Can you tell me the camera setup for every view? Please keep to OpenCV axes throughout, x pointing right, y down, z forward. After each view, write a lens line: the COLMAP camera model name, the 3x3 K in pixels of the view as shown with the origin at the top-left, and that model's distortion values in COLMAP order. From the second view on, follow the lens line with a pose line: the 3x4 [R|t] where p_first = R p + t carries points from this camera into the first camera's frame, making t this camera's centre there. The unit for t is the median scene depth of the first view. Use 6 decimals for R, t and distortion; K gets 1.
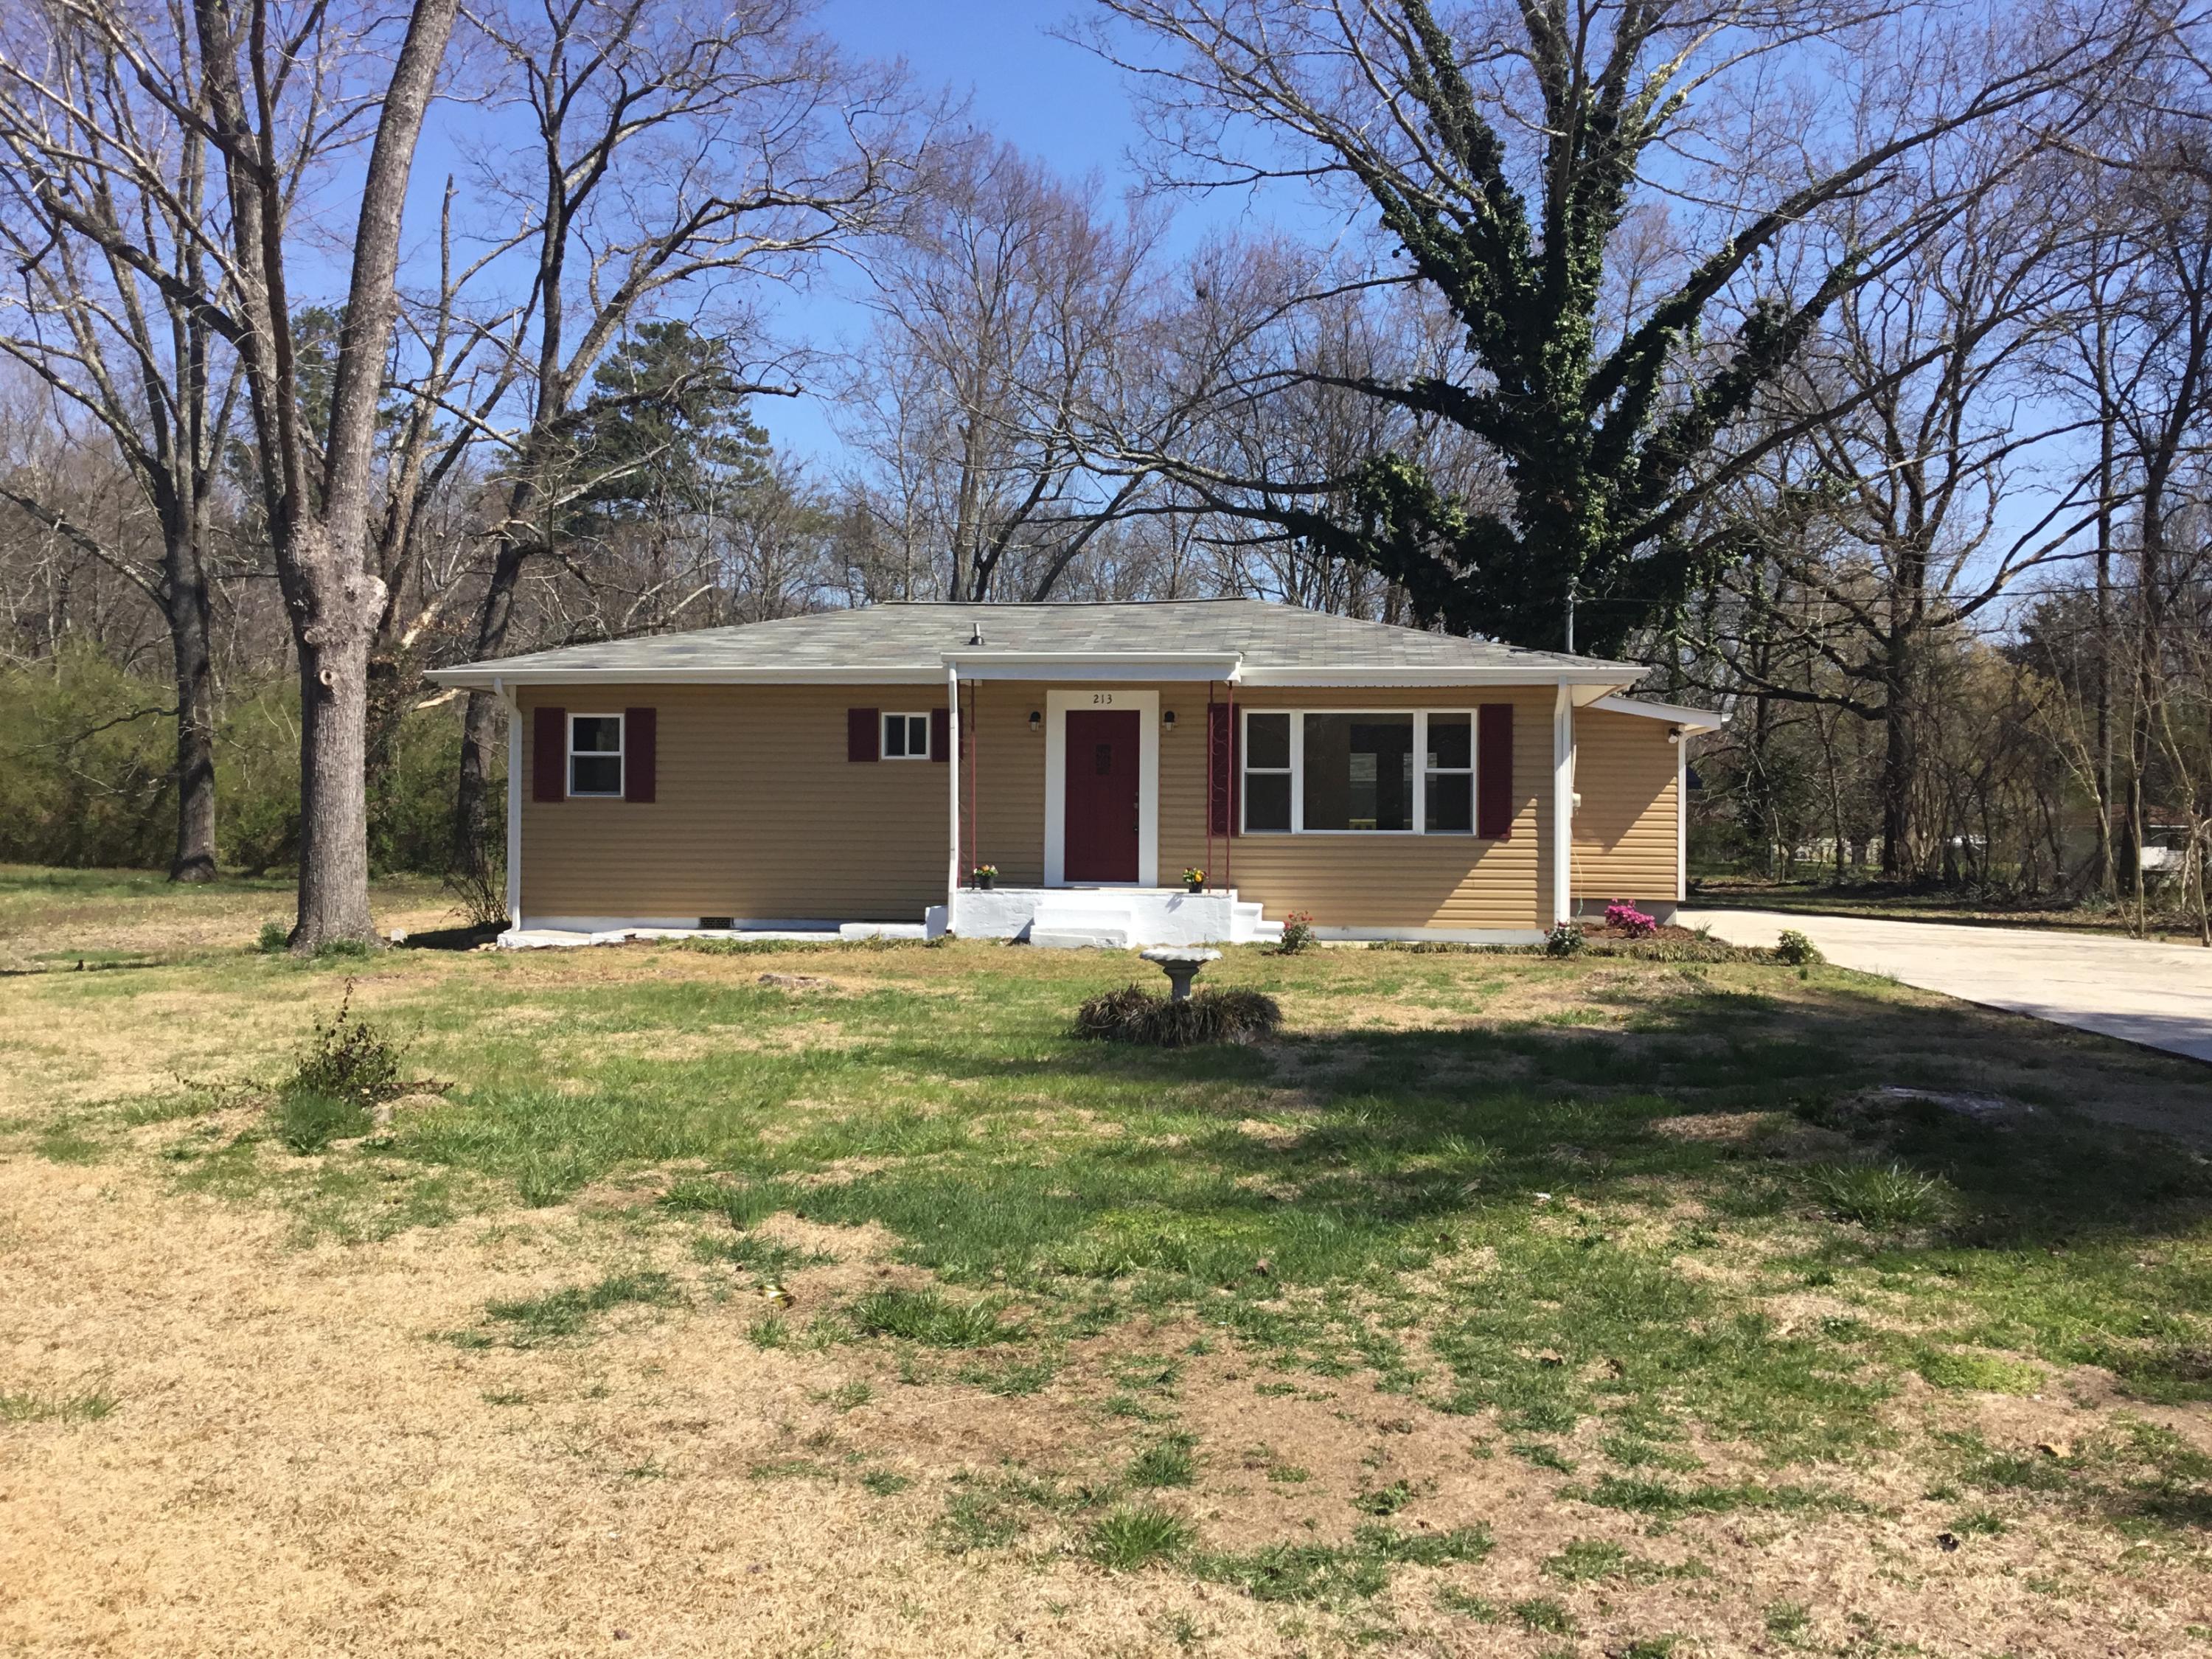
lens RADIAL K [[1996.7, 0, 1097.9], [0, 1996.7, 826.3], [0, 0, 1]] dist [0.096106, -0.149307]
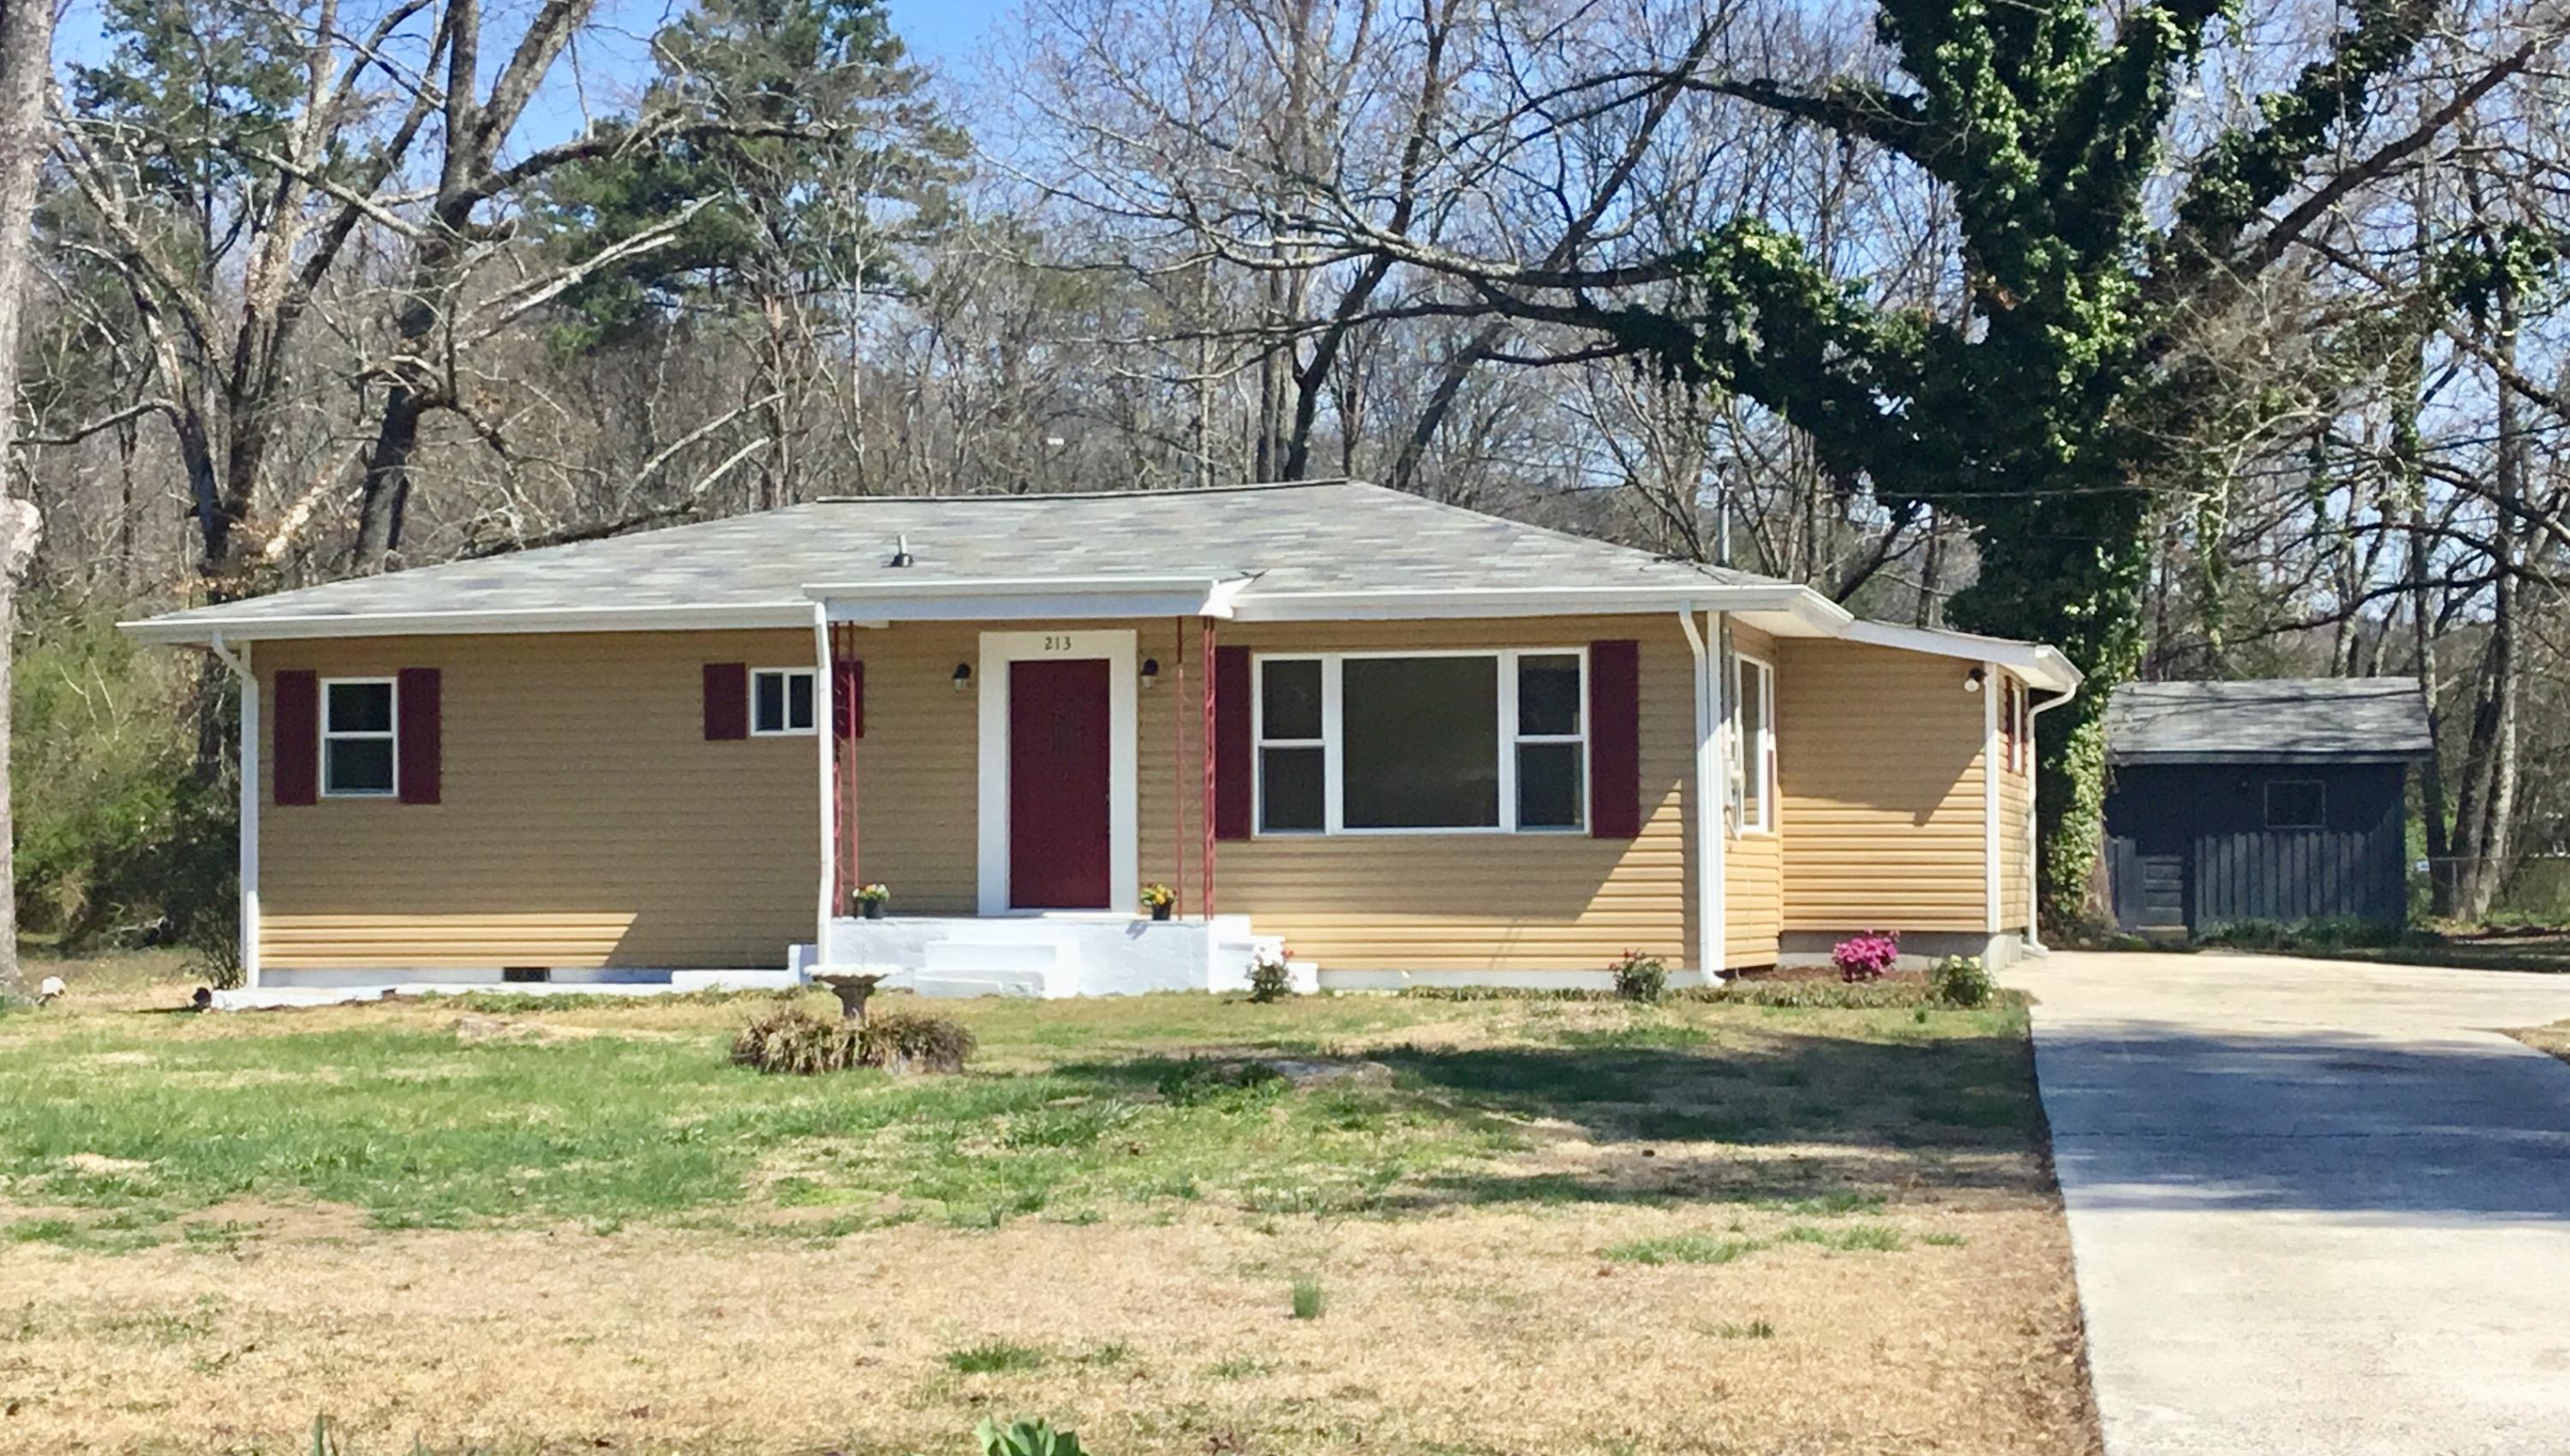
lens RADIAL K [[4182.2, 0, 1285.0], [0, 4182.2, 728.0], [0, 0, 1]] dist [0.043195, 0.001021]
pose [[0.990957, -0.017015, -0.133096, 0.270854], [0.012489, 0.999317, -0.034767, 0.016524], [0.133597, 0.032790, 0.990493, -0.415388]]
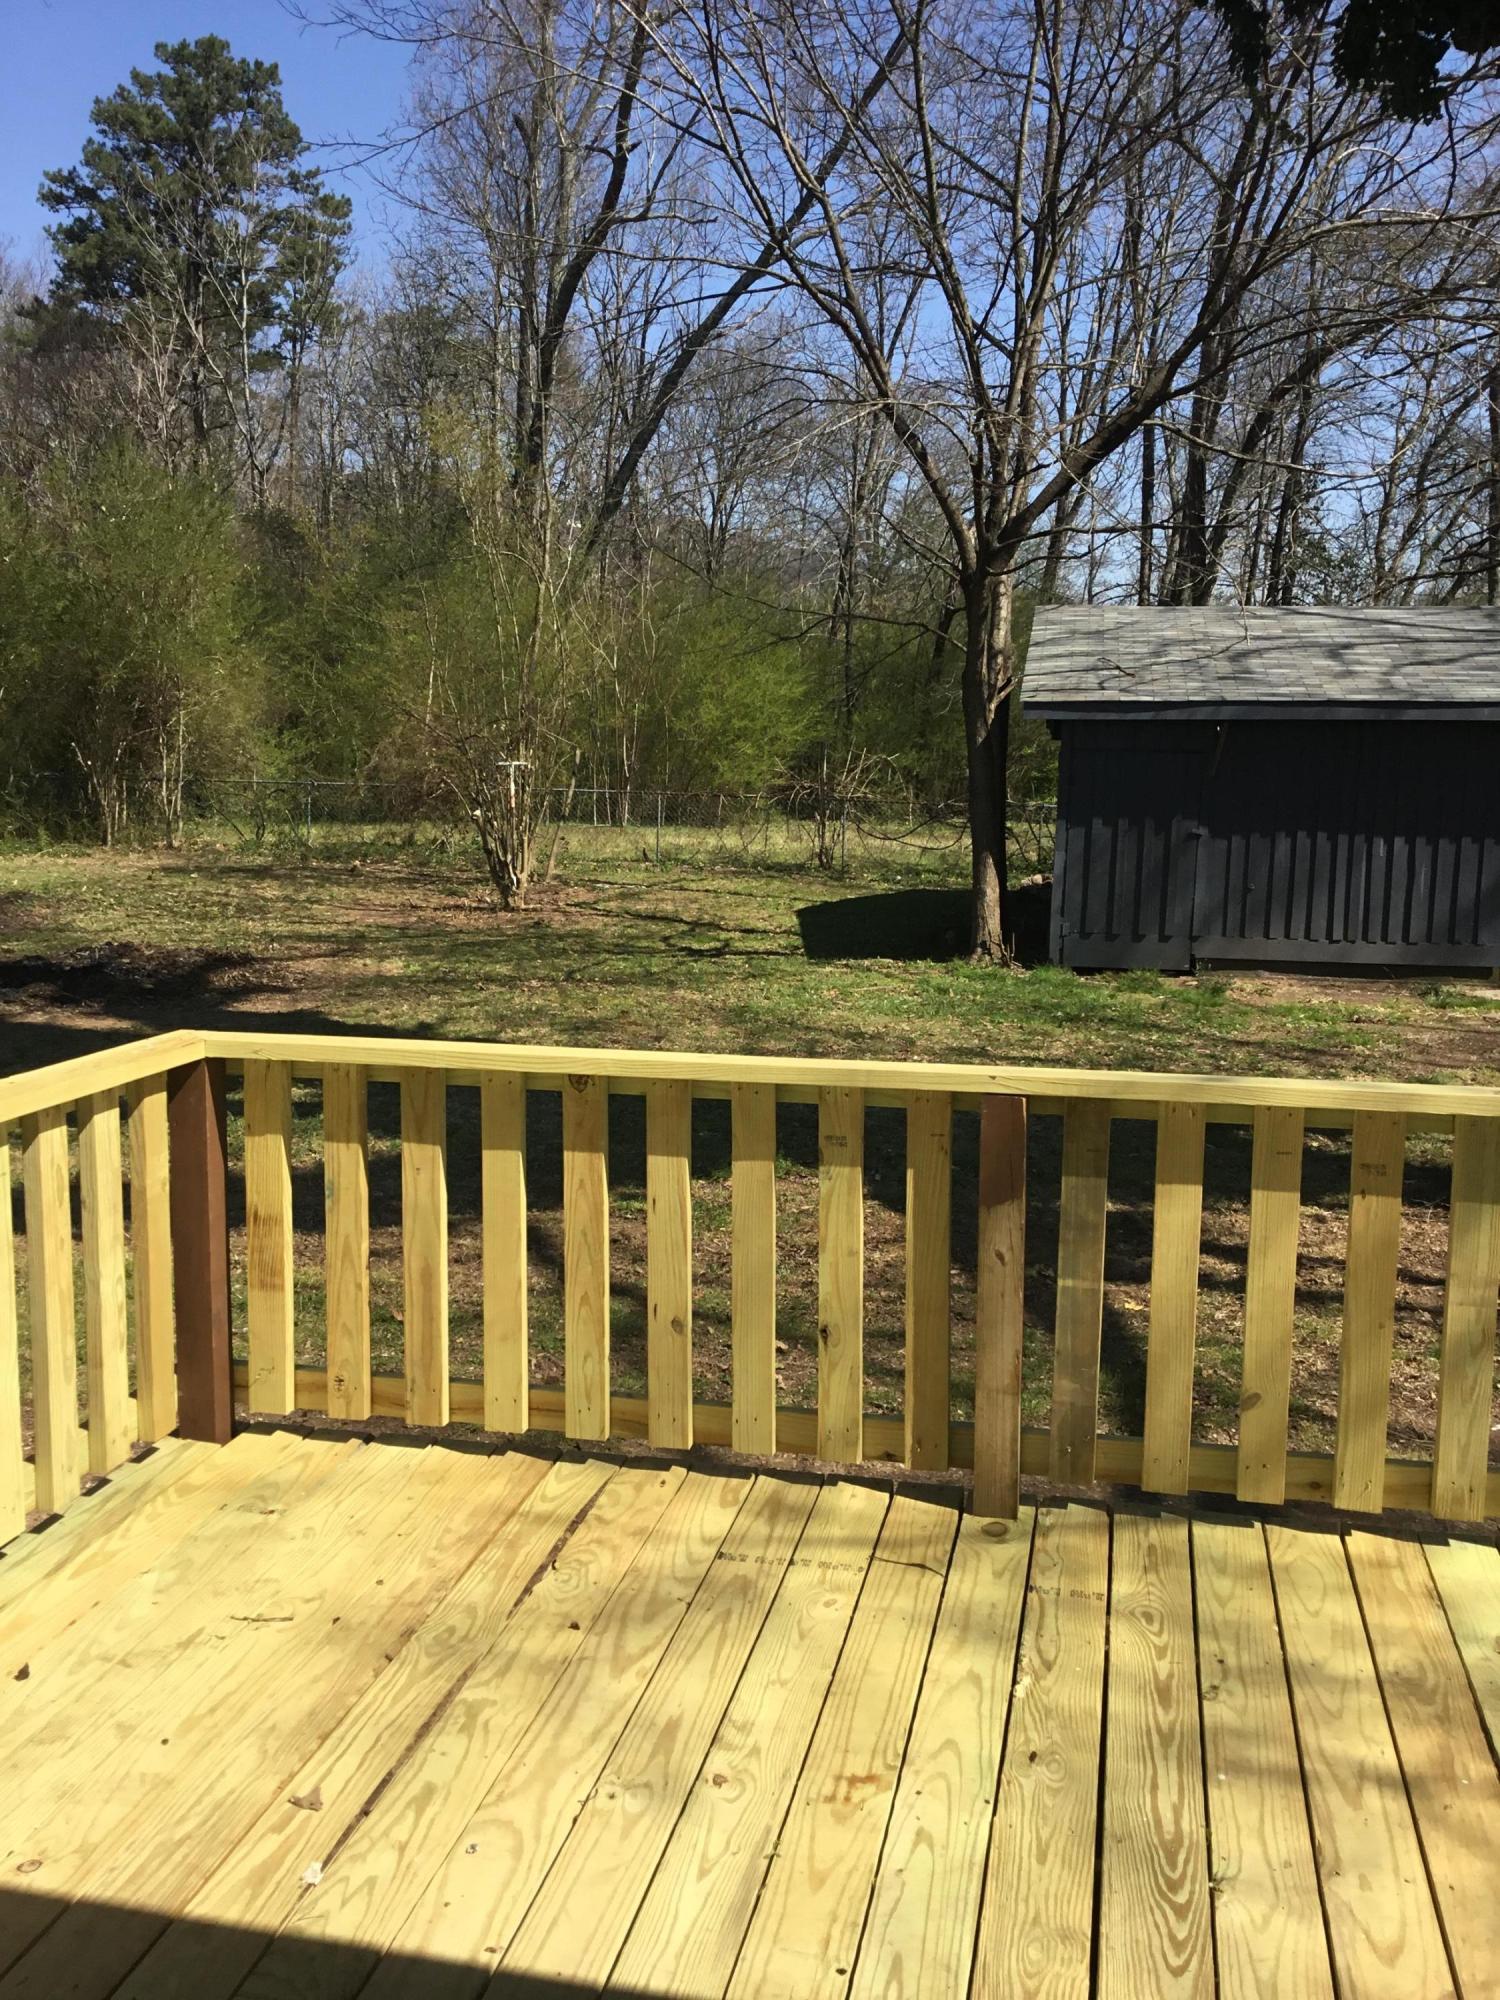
lens RADIAL K [[1805.3, 0, 750.0], [0, 1805.3, 1000.0], [0, 0, 1]] dist [0.096106, -0.149307]
pose [[0.994458, 0.020329, -0.103153, 0.217679], [-0.005730, 0.990150, 0.139891, -0.013877], [0.104981, -0.138525, 0.984779, 1.276961]]
